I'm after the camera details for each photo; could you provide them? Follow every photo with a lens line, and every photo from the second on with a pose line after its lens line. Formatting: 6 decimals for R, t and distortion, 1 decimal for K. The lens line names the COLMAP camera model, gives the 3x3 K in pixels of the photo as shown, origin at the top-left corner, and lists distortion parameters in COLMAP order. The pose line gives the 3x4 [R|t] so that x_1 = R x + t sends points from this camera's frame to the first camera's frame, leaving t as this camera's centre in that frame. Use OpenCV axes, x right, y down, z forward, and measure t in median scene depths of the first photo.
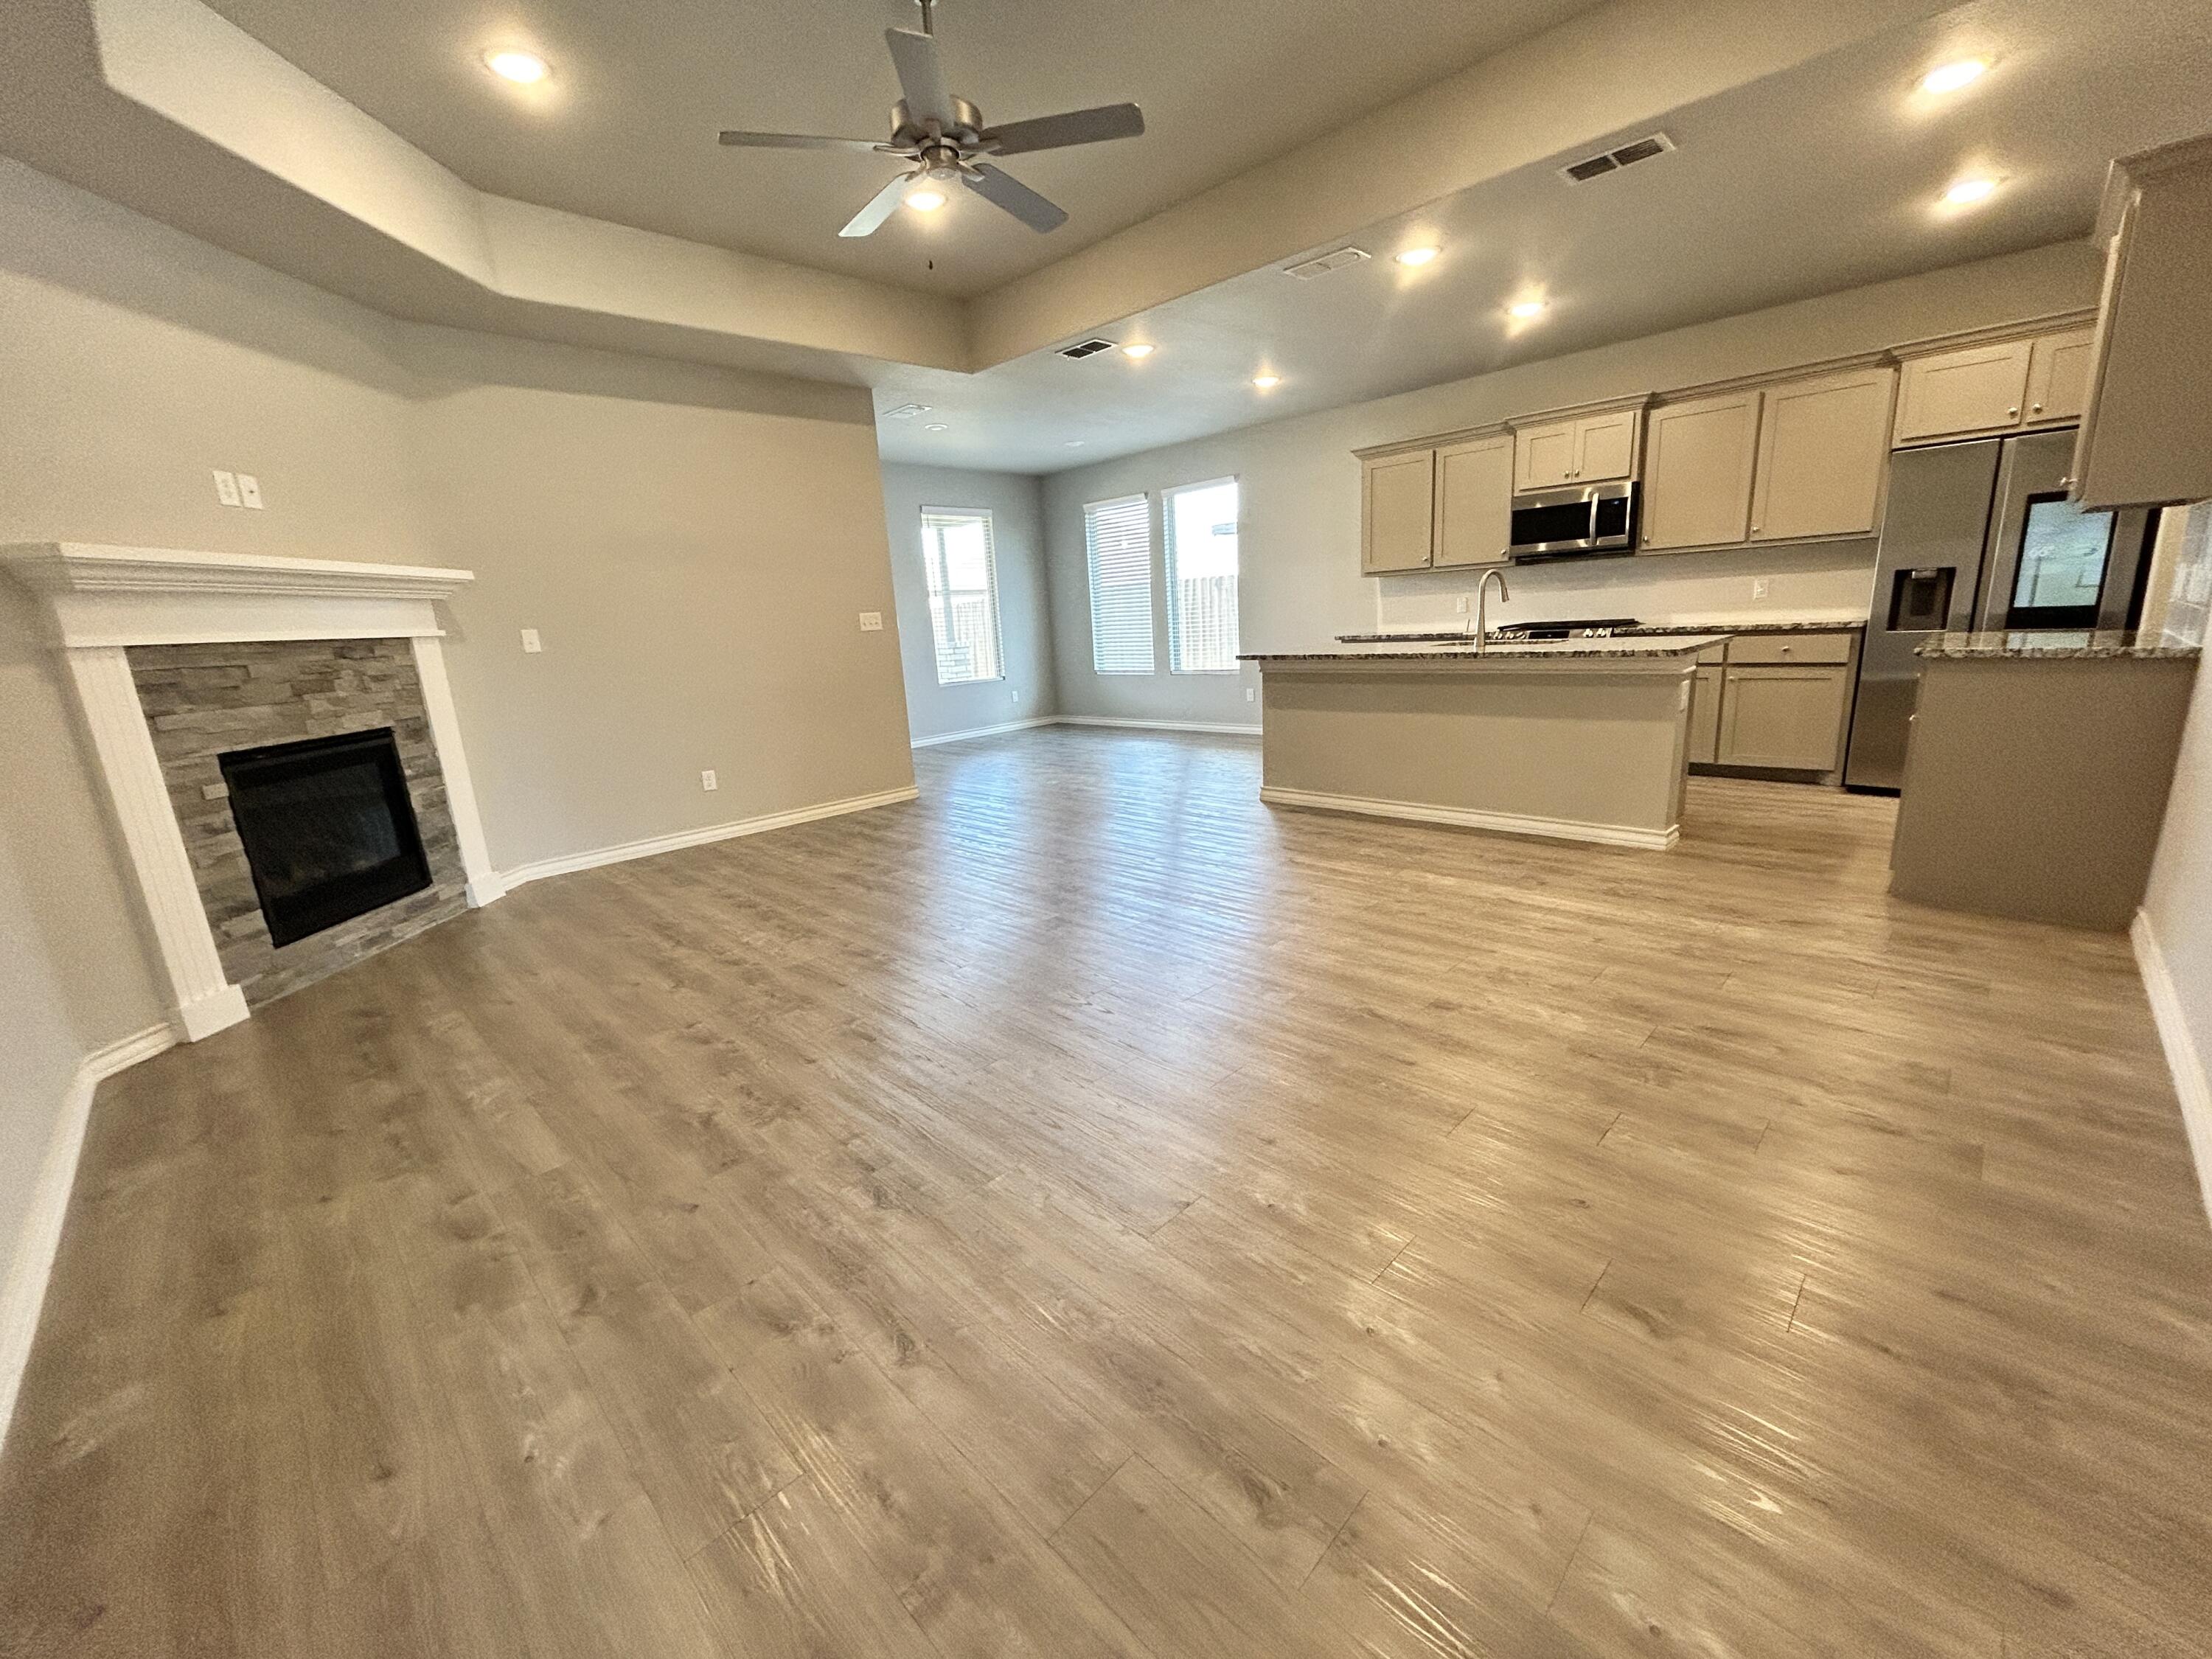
lens RADIAL K [[882.6, 0, 1109.5], [0, 882.6, 833.8], [0, 0, 1]] dist [-0.002165, -0.000887]
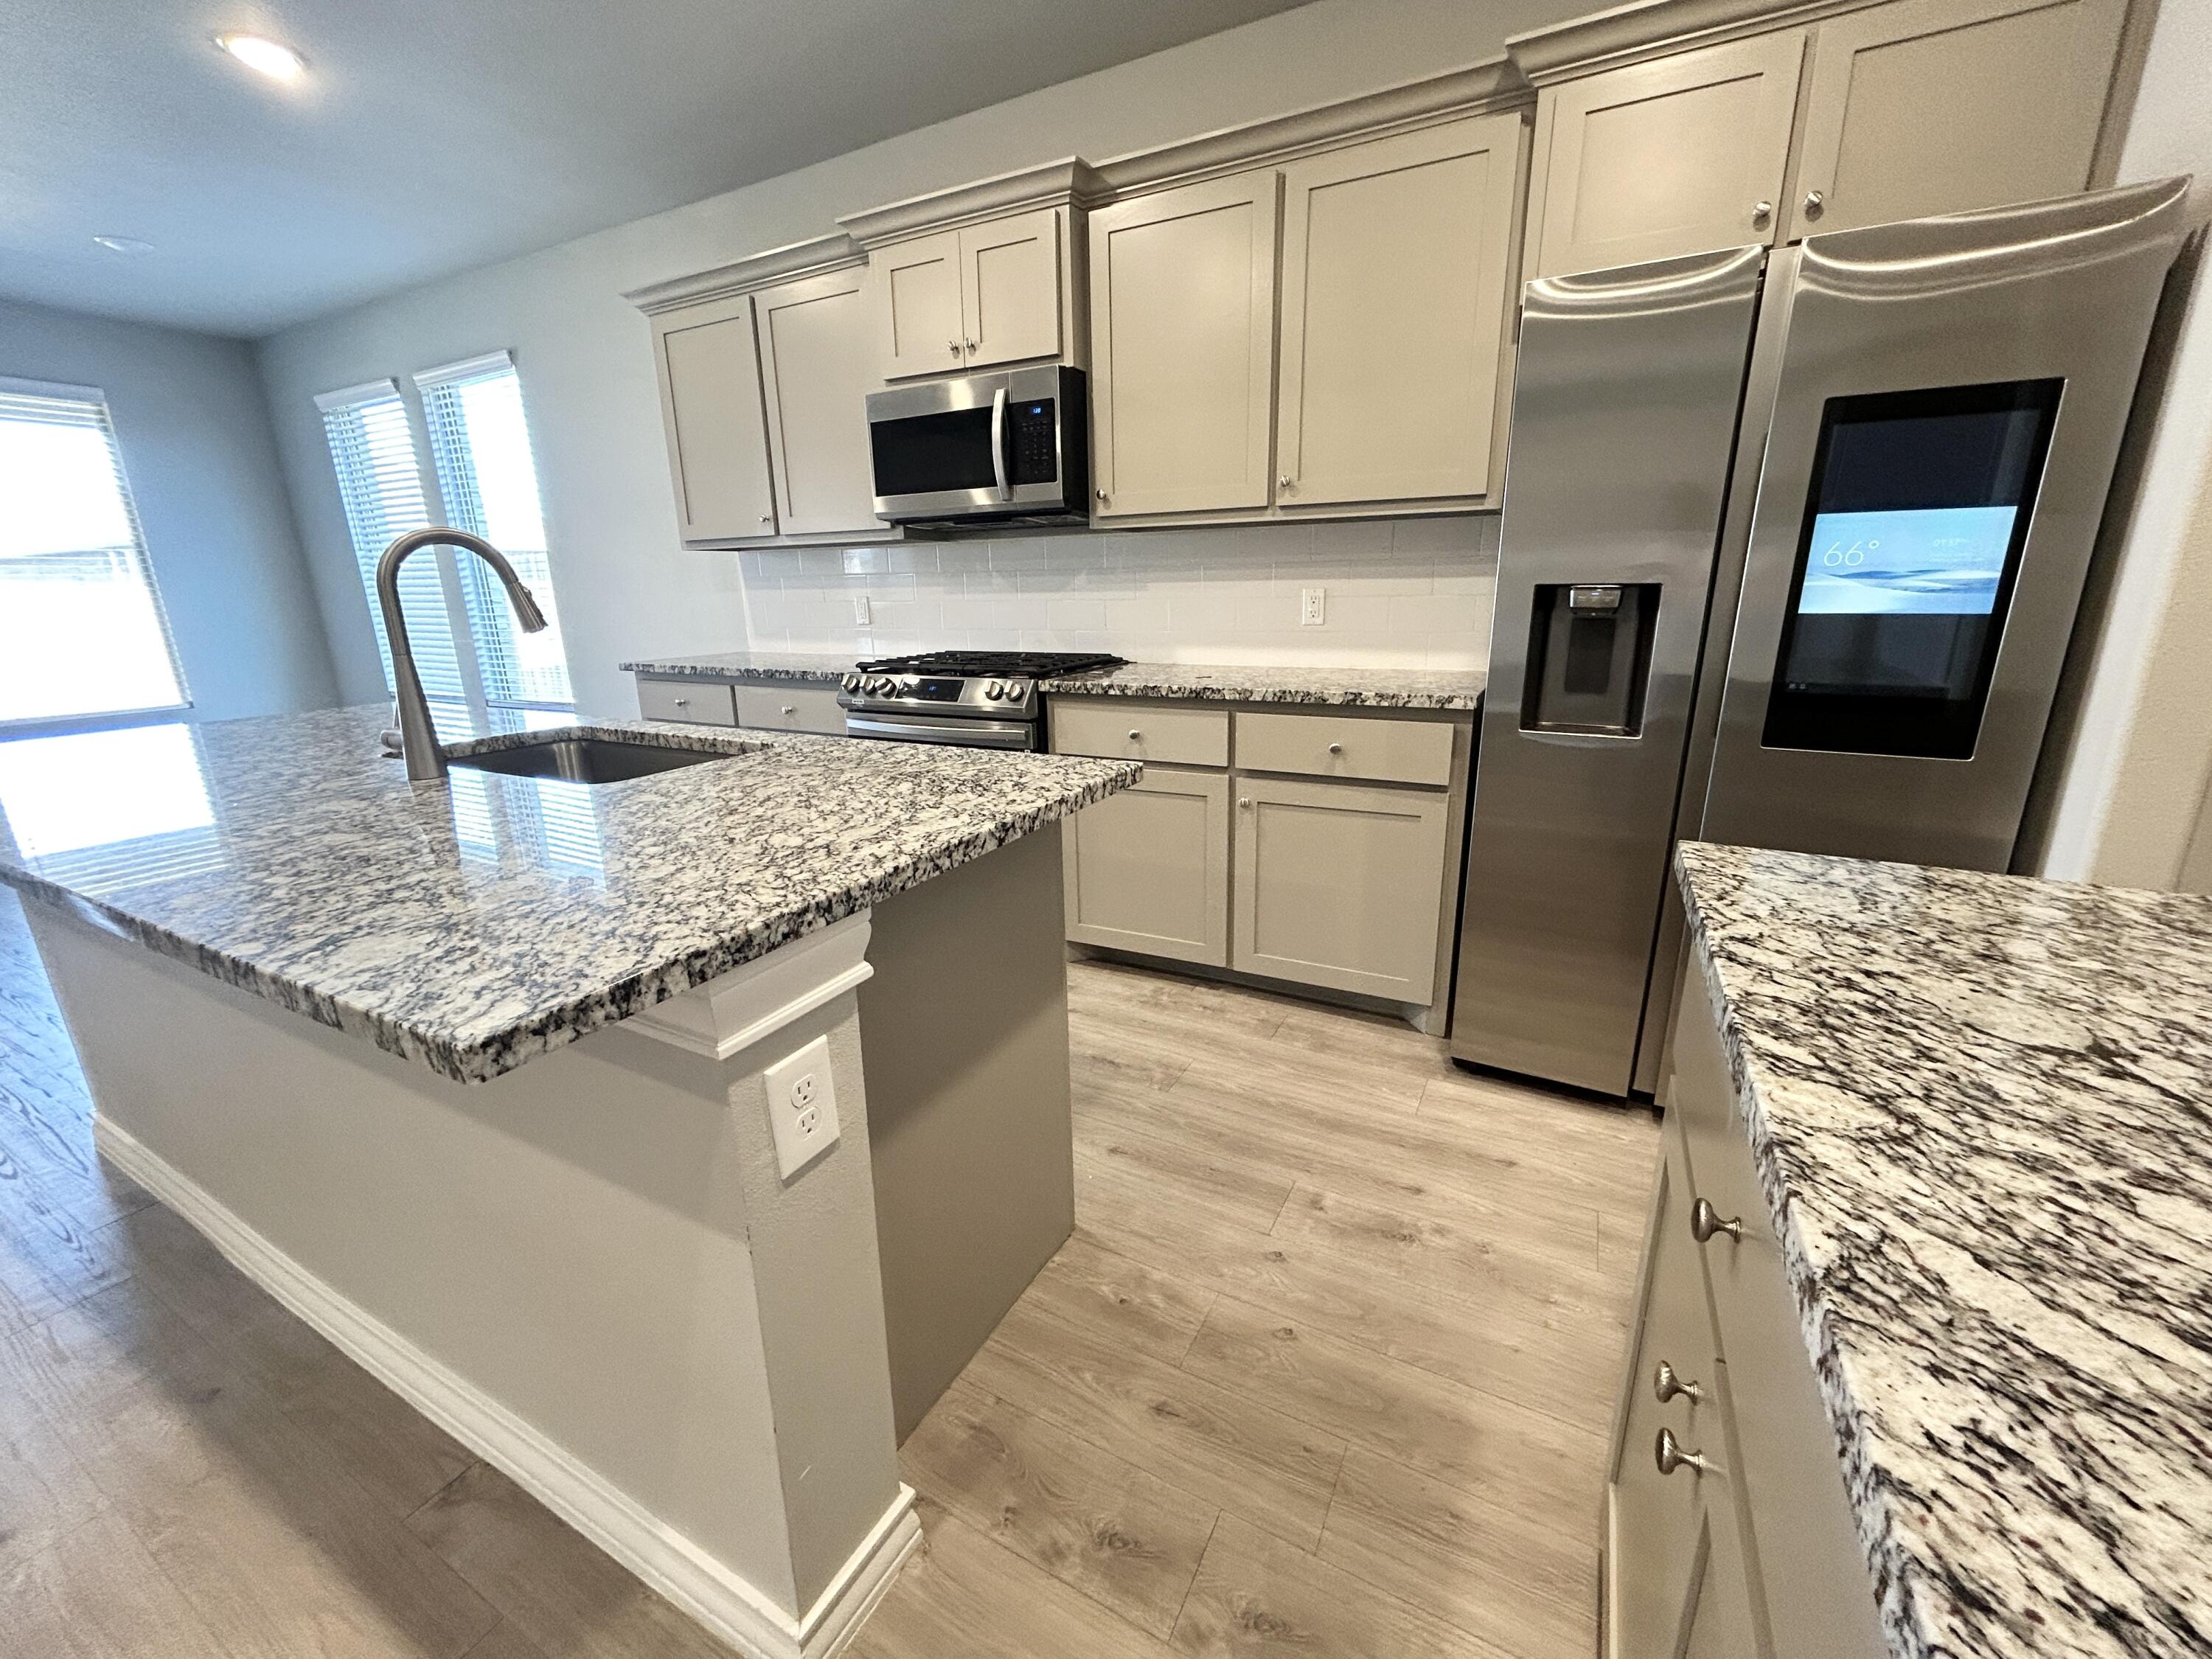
lens RADIAL K [[882.6, 0, 1109.2], [0, 882.6, 829.7], [0, 0, 1]] dist [-0.002165, -0.000887]
pose [[0.958523, -0.038607, 0.282387, 0.503341], [0.032828, 0.999144, 0.025169, -0.174624], [-0.283117, -0.014855, 0.958970, 0.571274]]
